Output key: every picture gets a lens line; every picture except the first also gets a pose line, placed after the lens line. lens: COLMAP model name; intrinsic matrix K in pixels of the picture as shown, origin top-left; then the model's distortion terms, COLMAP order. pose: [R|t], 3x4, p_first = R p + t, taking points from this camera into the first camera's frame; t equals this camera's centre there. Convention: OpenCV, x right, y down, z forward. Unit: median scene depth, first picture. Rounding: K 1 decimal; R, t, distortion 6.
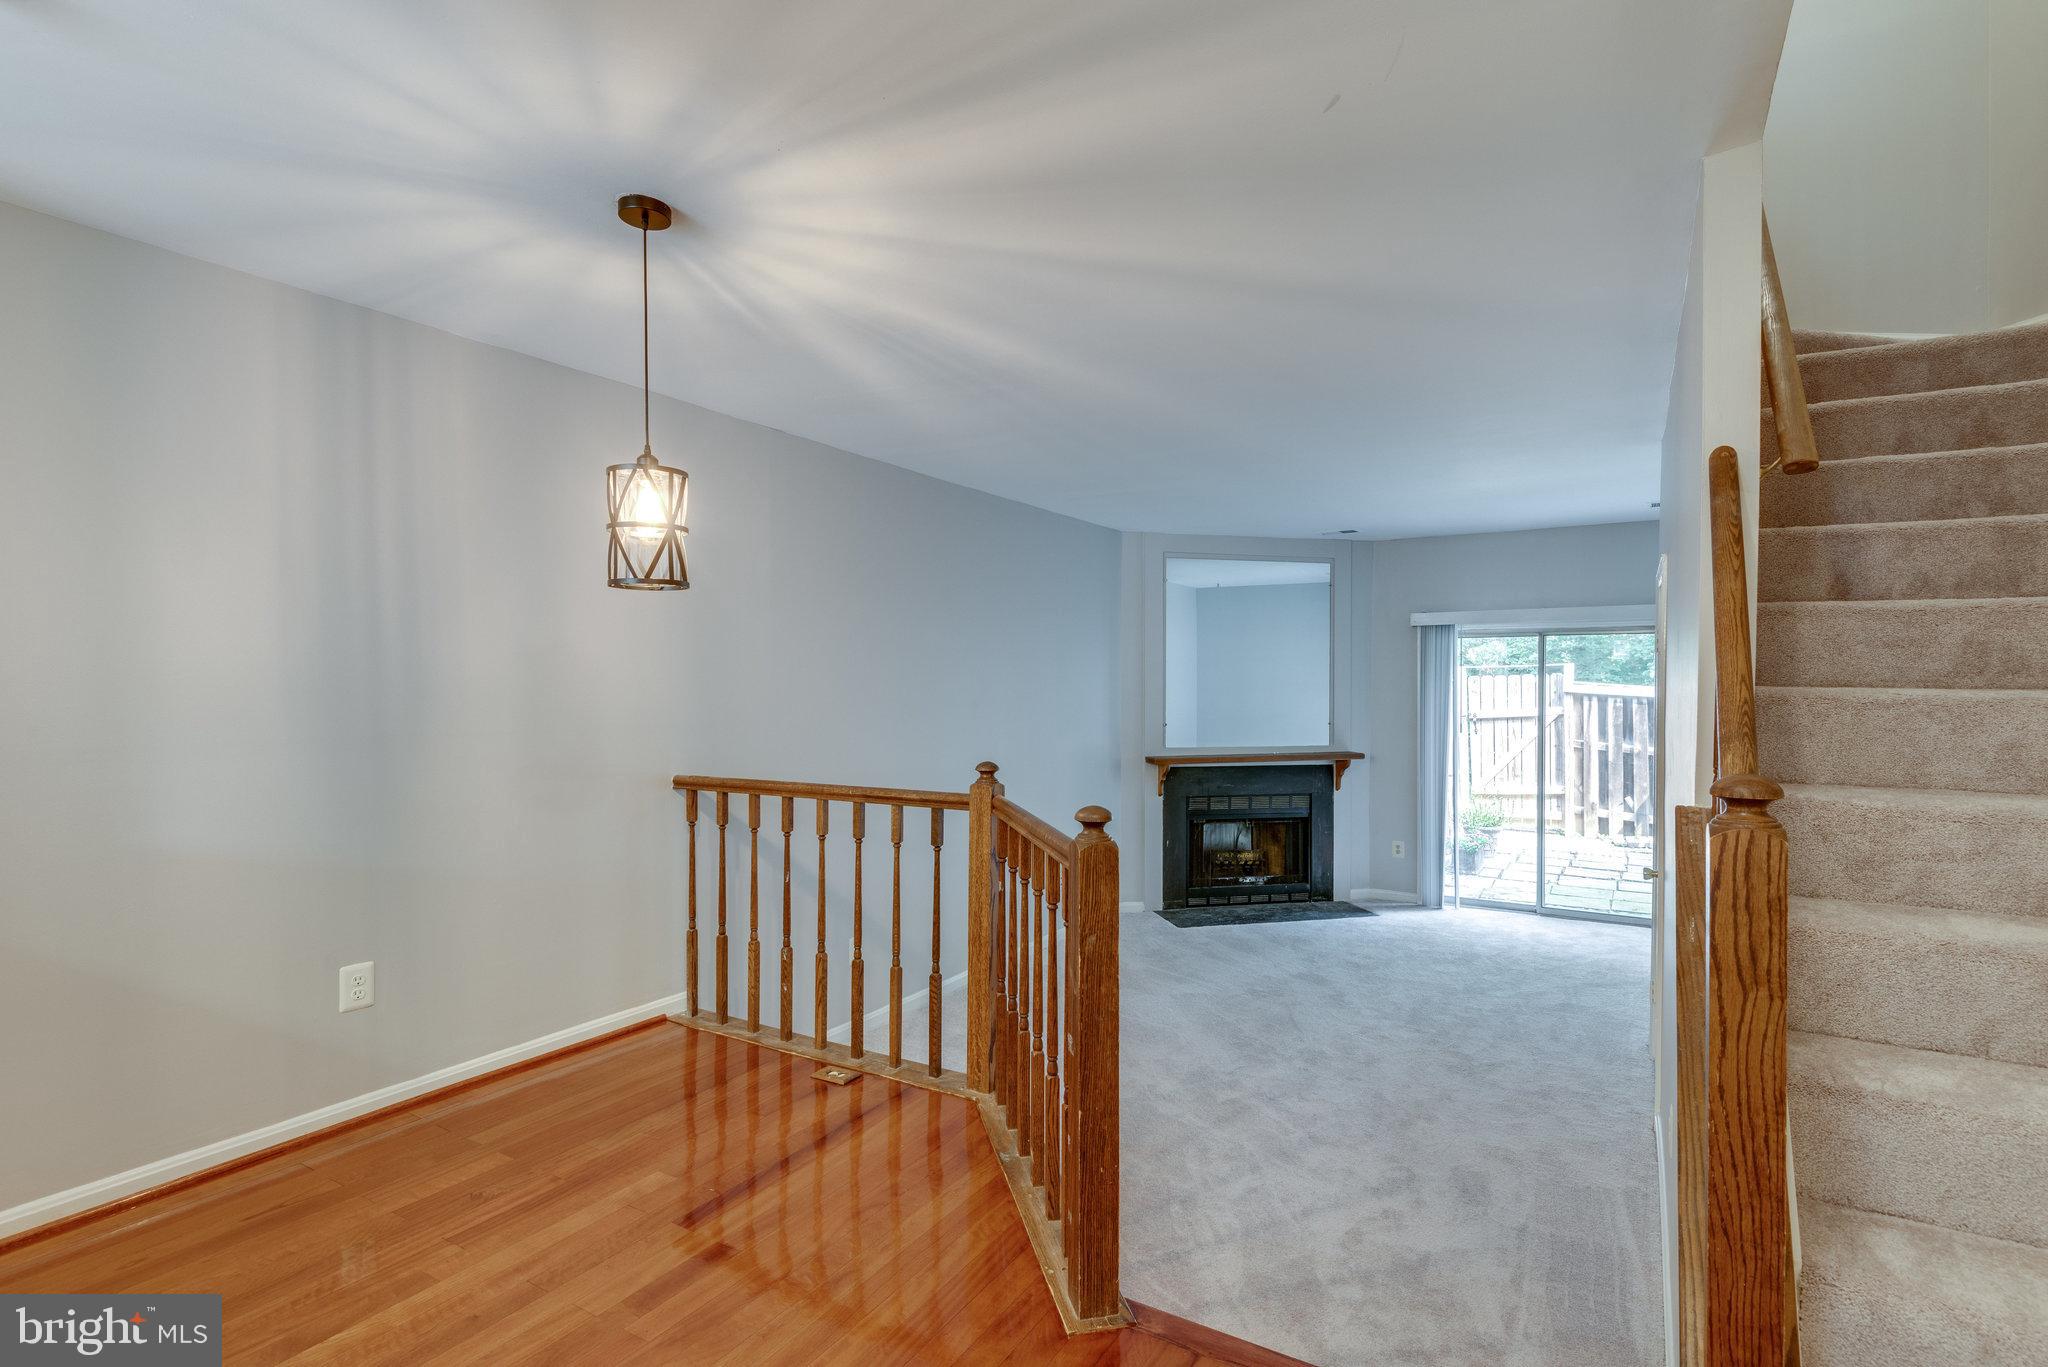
lens RADIAL K [[968.6, 0, 1043.6], [0, 968.6, 679.4], [0, 0, 1]] dist [0.013031, -0.008936]
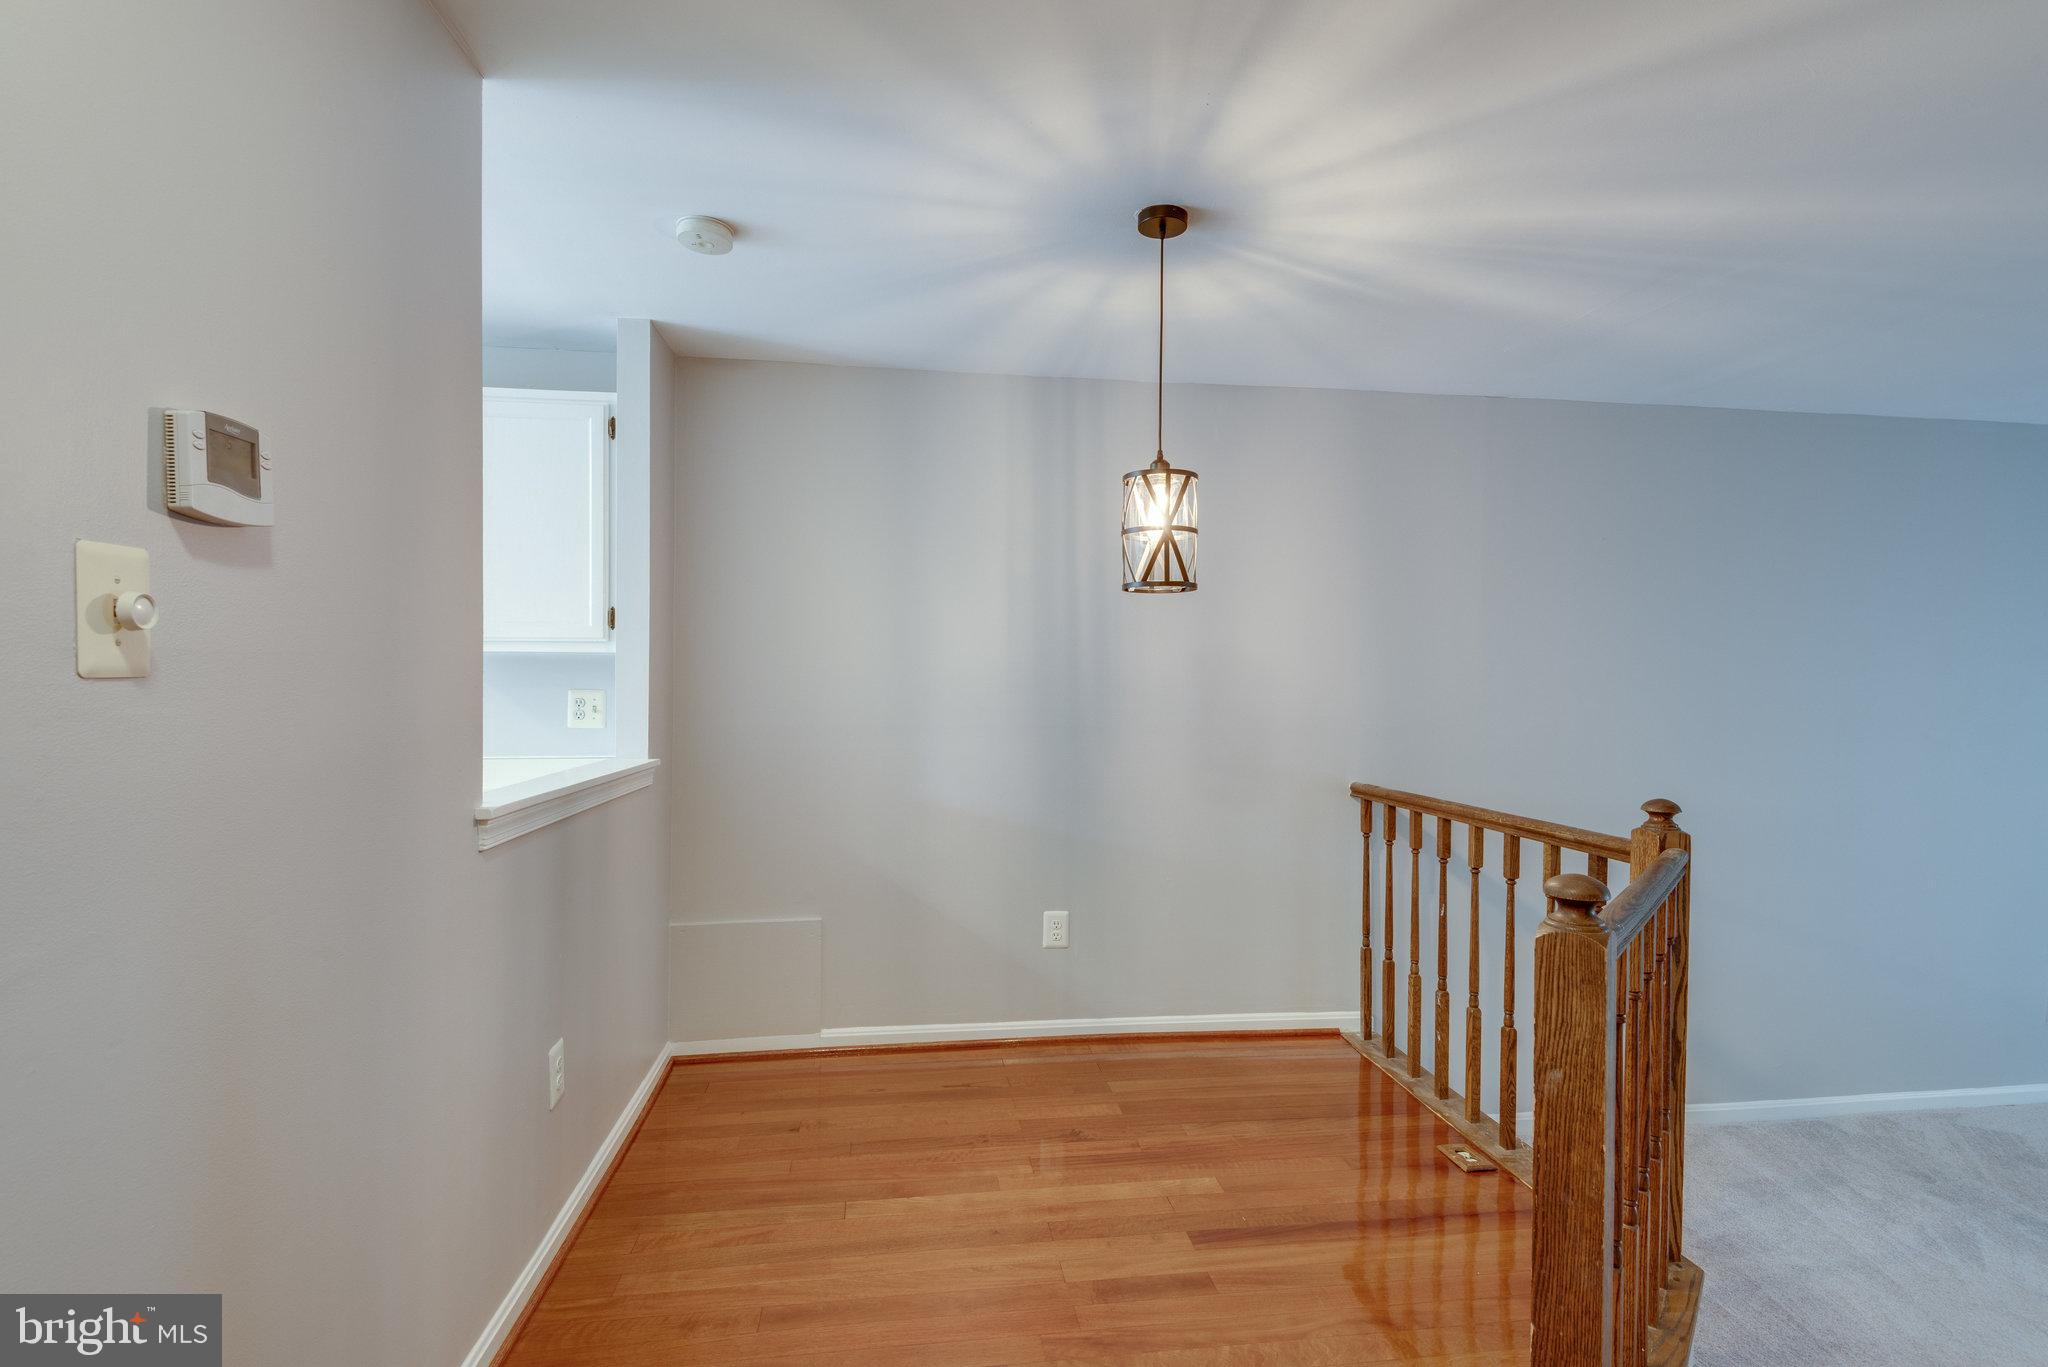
lens RADIAL K [[968.6, 0, 1018.8], [0, 968.6, 674.2], [0, 0, 1]] dist [0.013031, -0.008936]
pose [[0.625710, -0.000875, -0.780055, 0.229461], [-0.006690, 0.999957, -0.006488, 0.000252], [0.780027, 0.009278, 0.625677, 0.200455]]
